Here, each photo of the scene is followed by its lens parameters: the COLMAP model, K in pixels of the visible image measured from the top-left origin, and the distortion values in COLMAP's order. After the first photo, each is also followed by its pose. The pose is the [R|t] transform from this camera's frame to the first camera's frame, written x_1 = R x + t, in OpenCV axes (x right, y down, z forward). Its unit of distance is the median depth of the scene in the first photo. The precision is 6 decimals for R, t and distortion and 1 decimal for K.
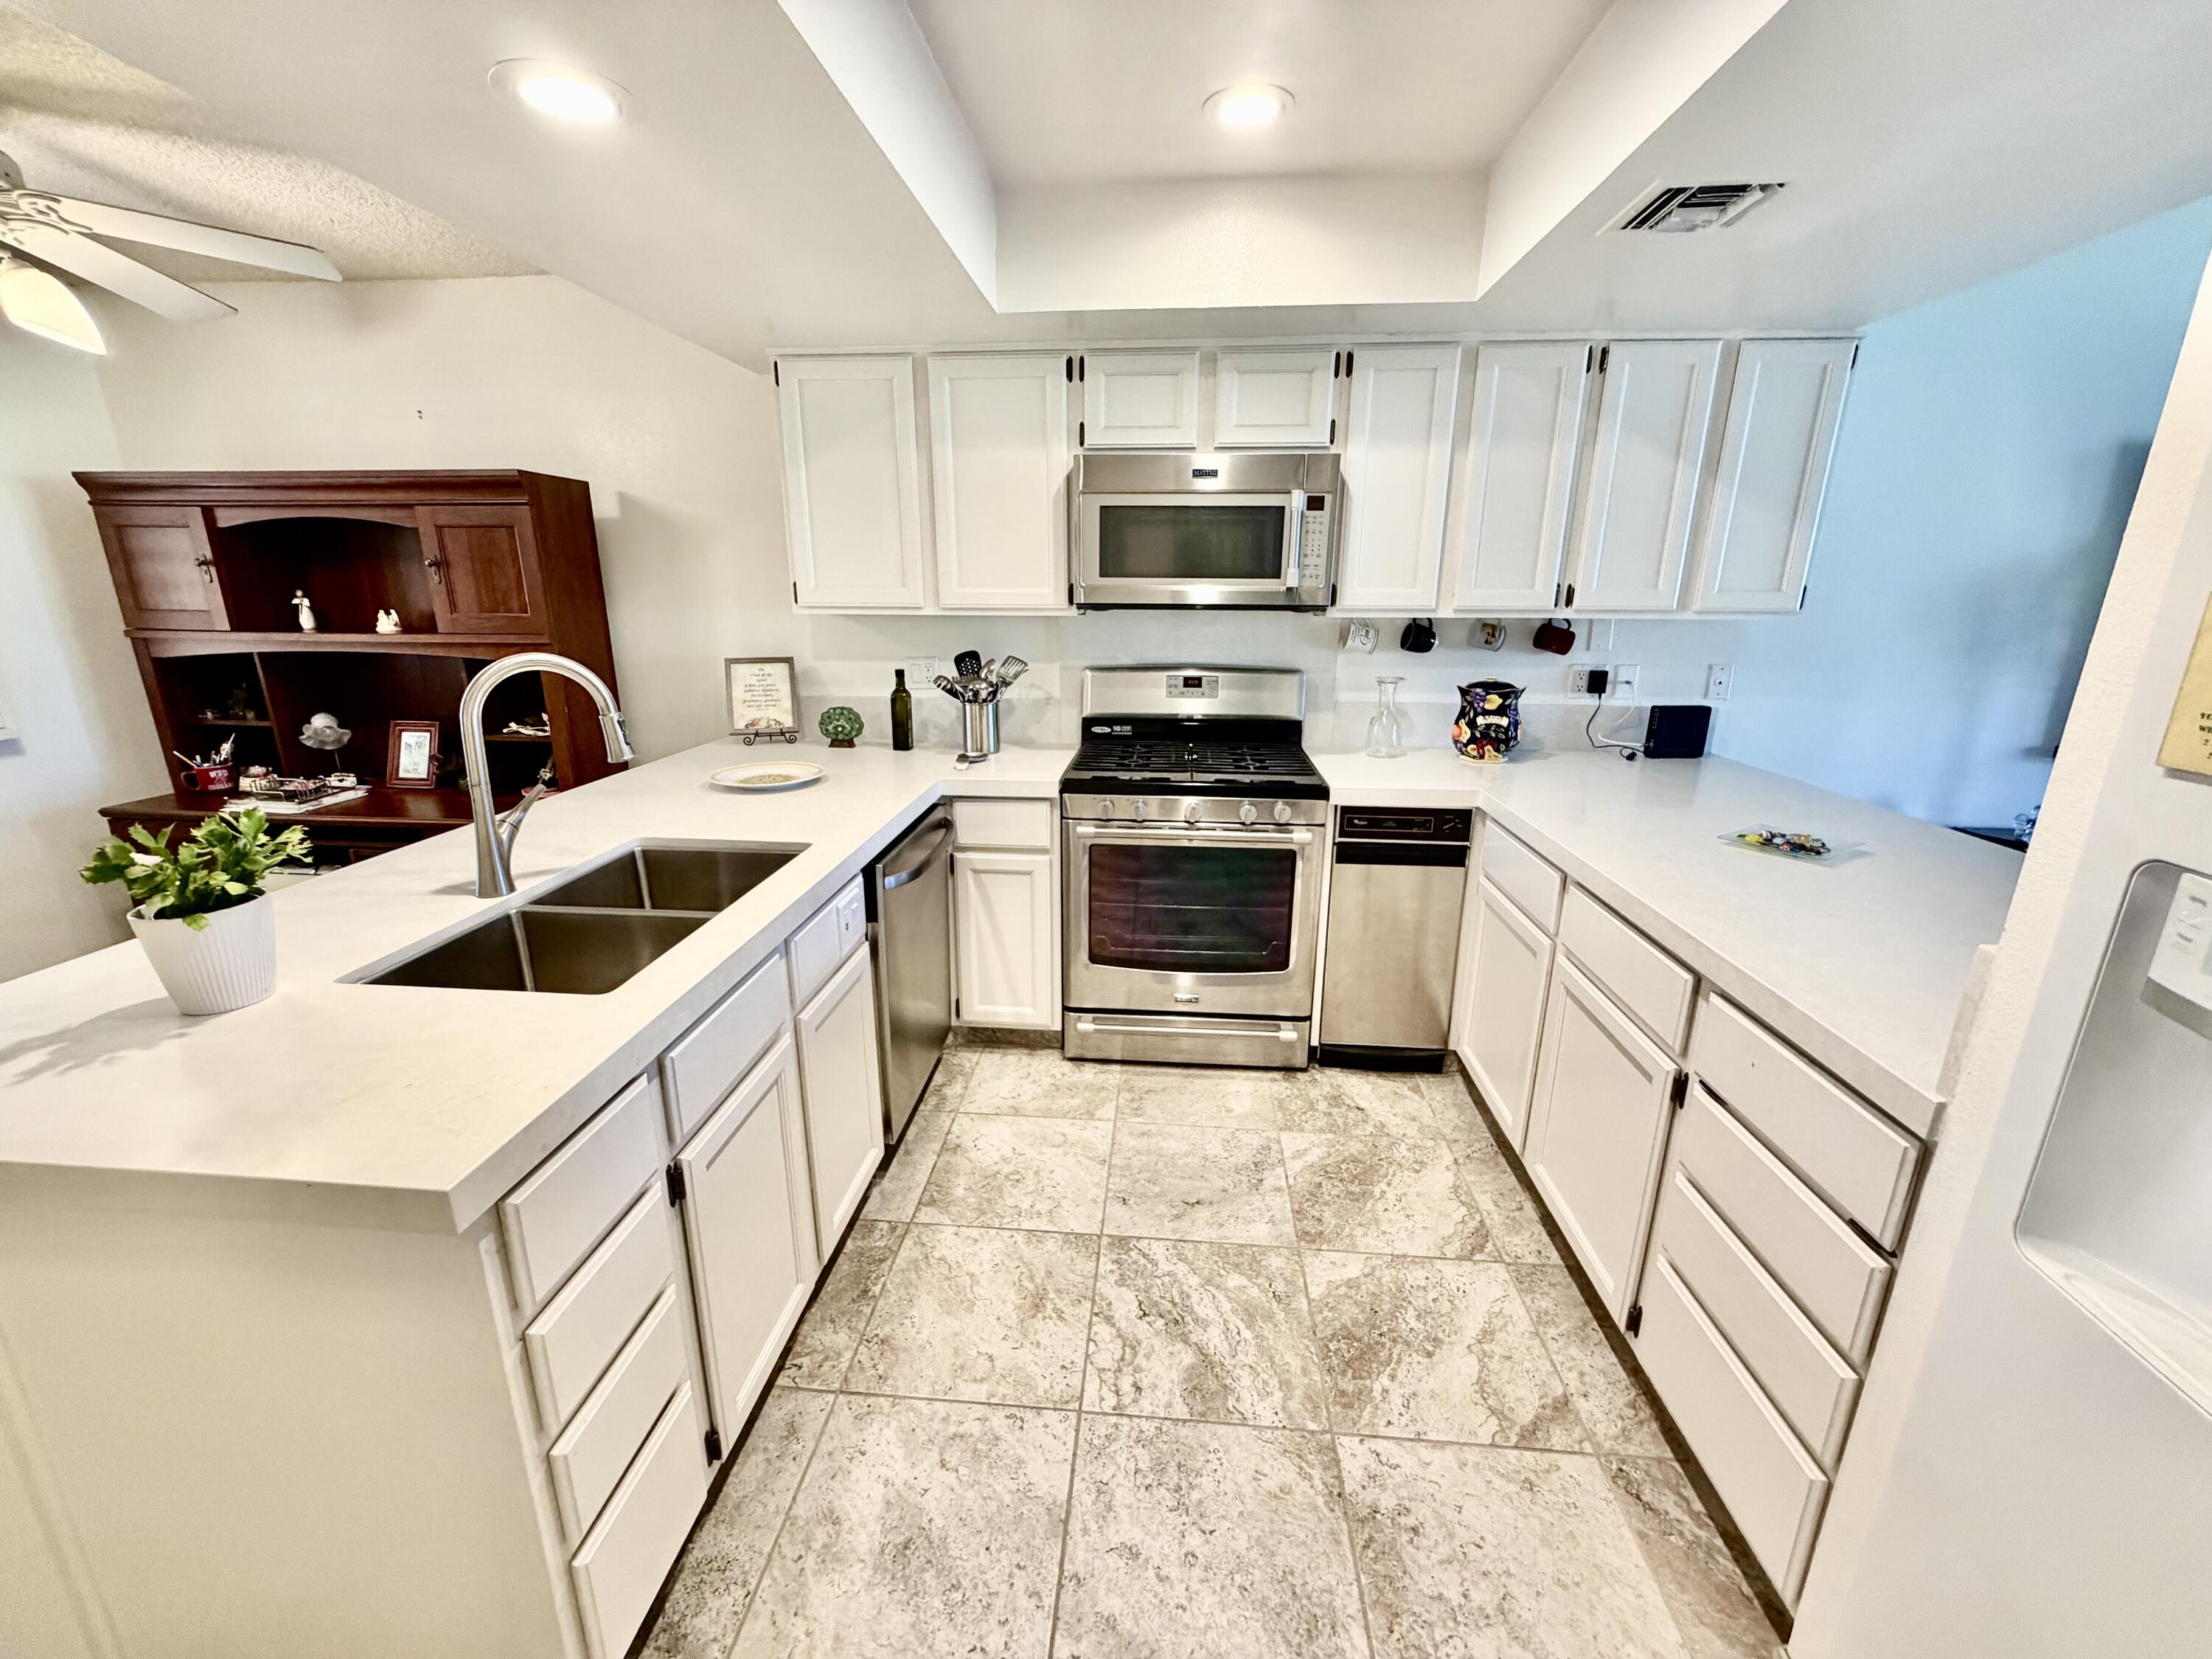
lens RADIAL K [[882.4, 0, 1105.1], [0, 882.4, 827.3], [0, 0, 1]] dist [-0.000743, -0.000118]
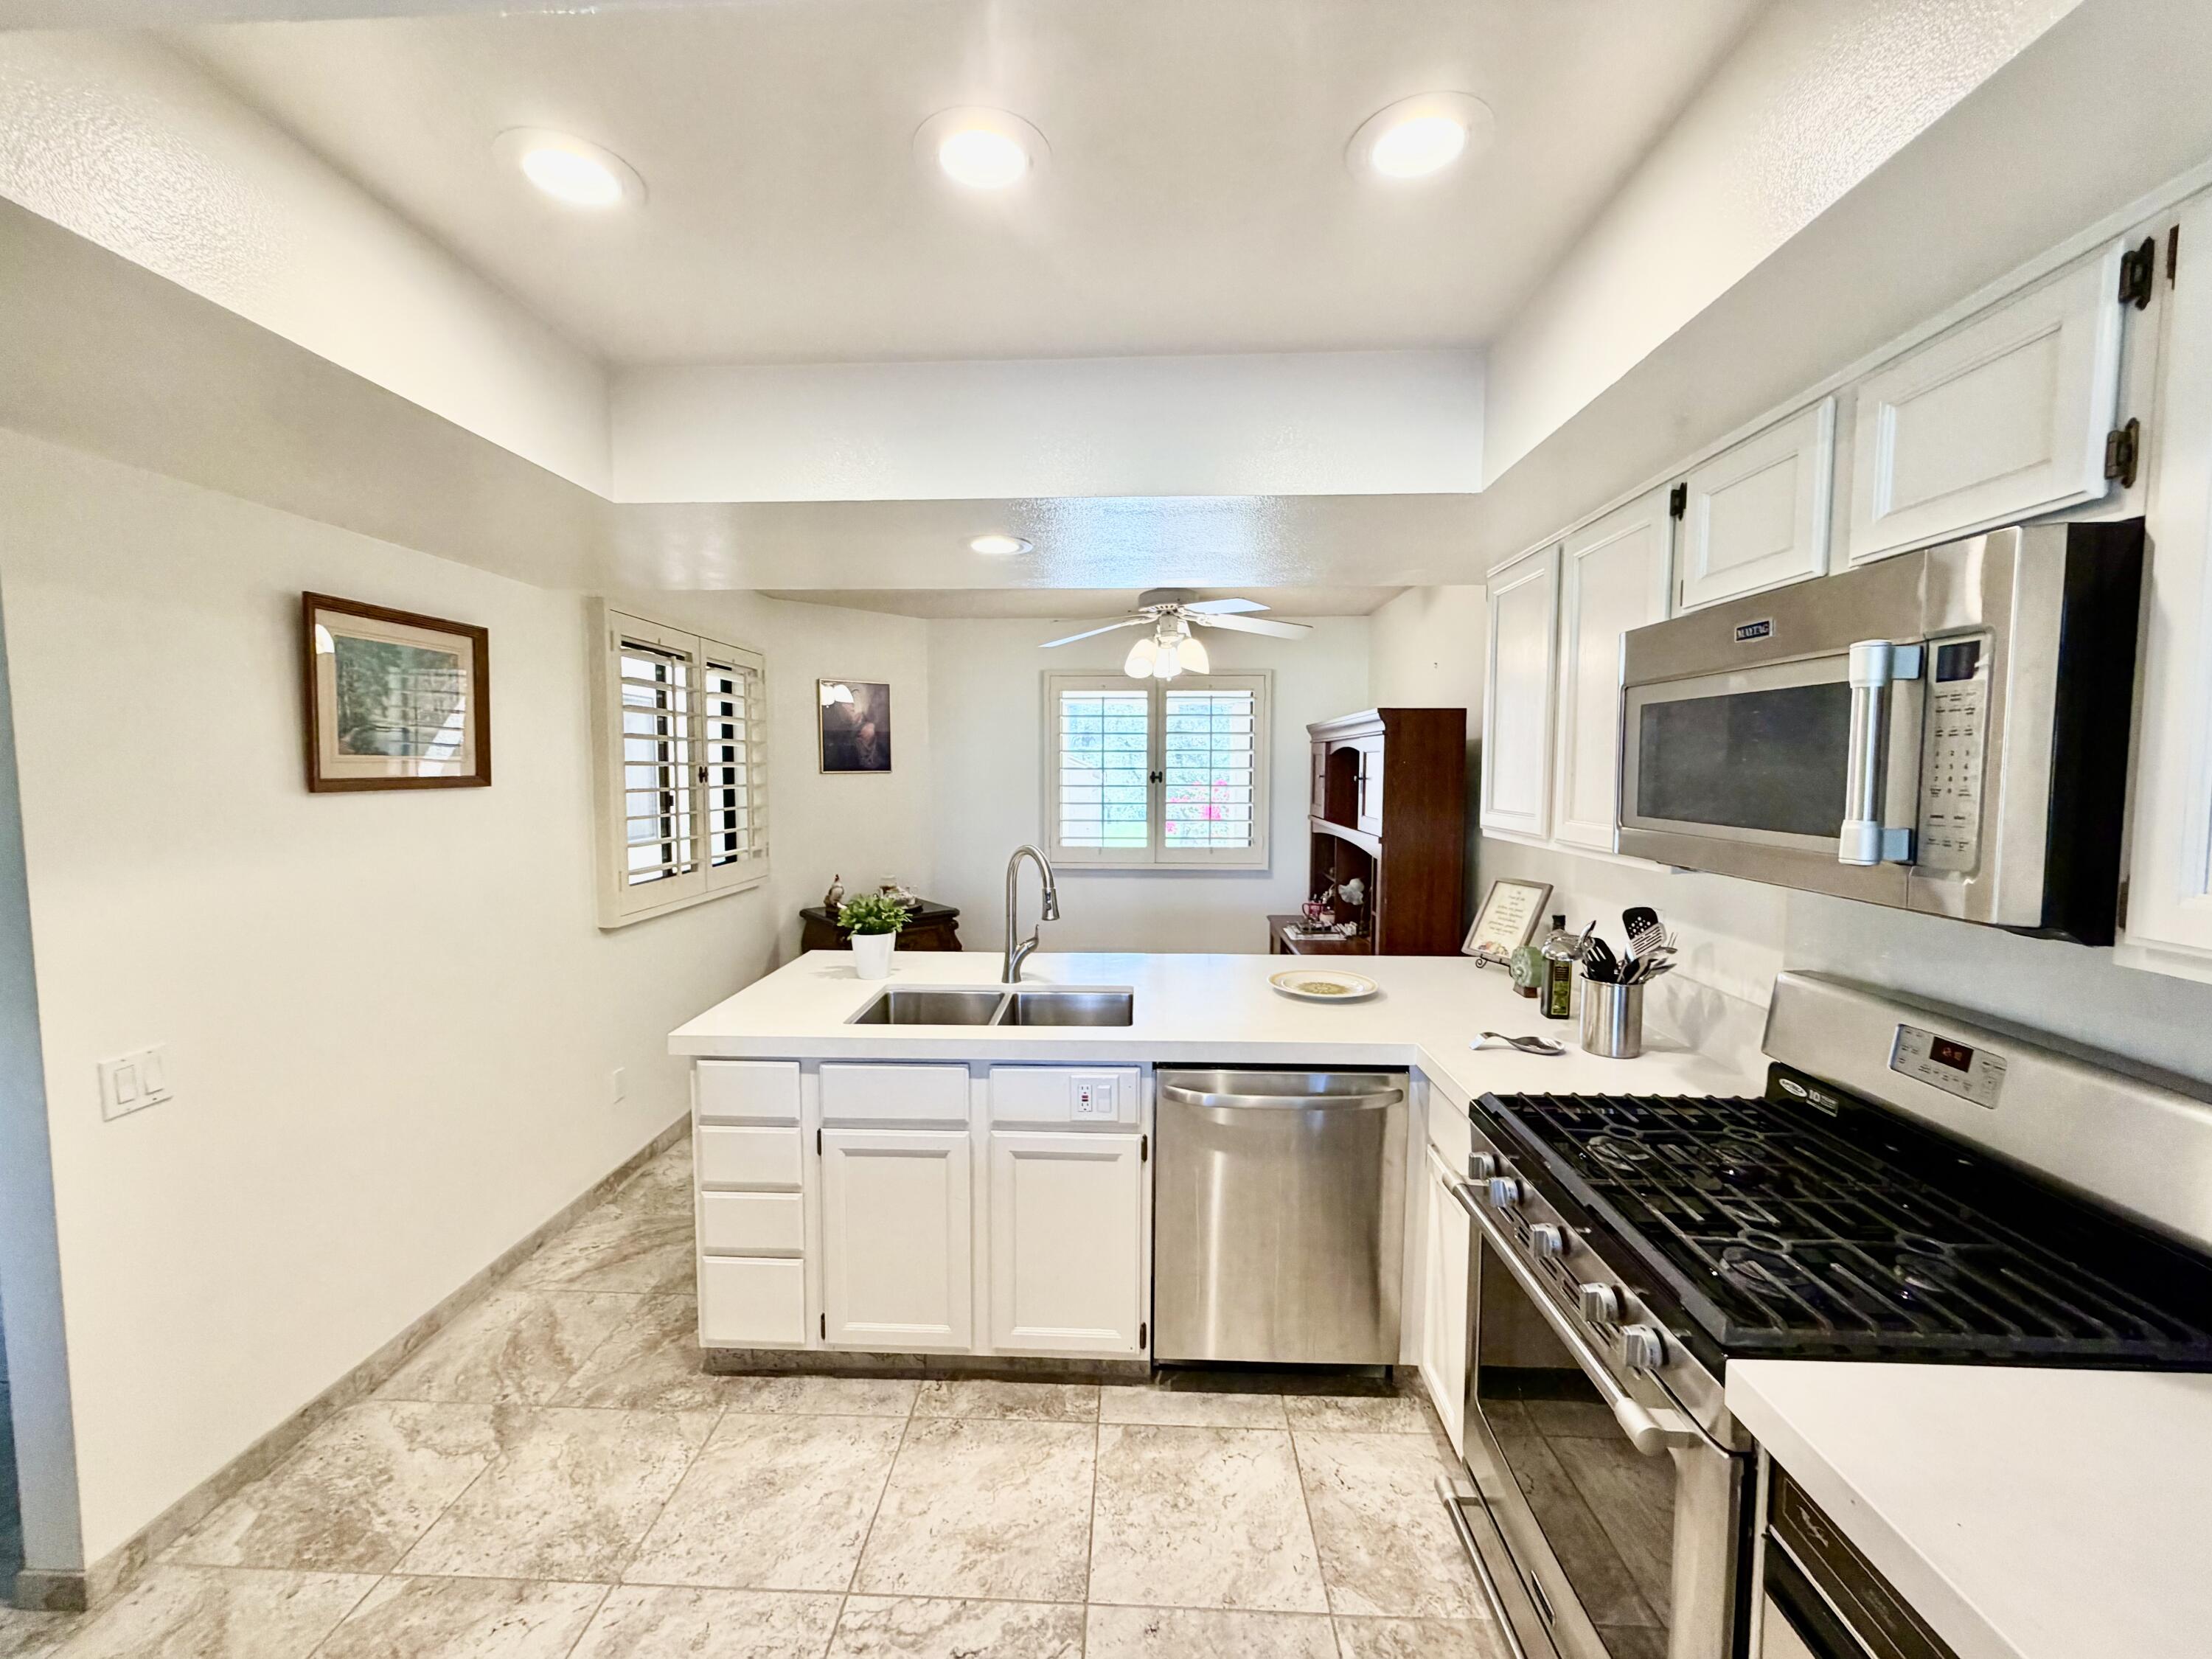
lens RADIAL K [[882.4, 0, 1105.4], [0, 882.4, 824.2], [0, 0, 1]] dist [-0.000743, -0.000118]
pose [[0.035776, 0.061280, -0.997479, 0.809753], [-0.266528, 0.962551, 0.049574, -0.287656], [0.963163, 0.264083, 0.050769, 0.841545]]
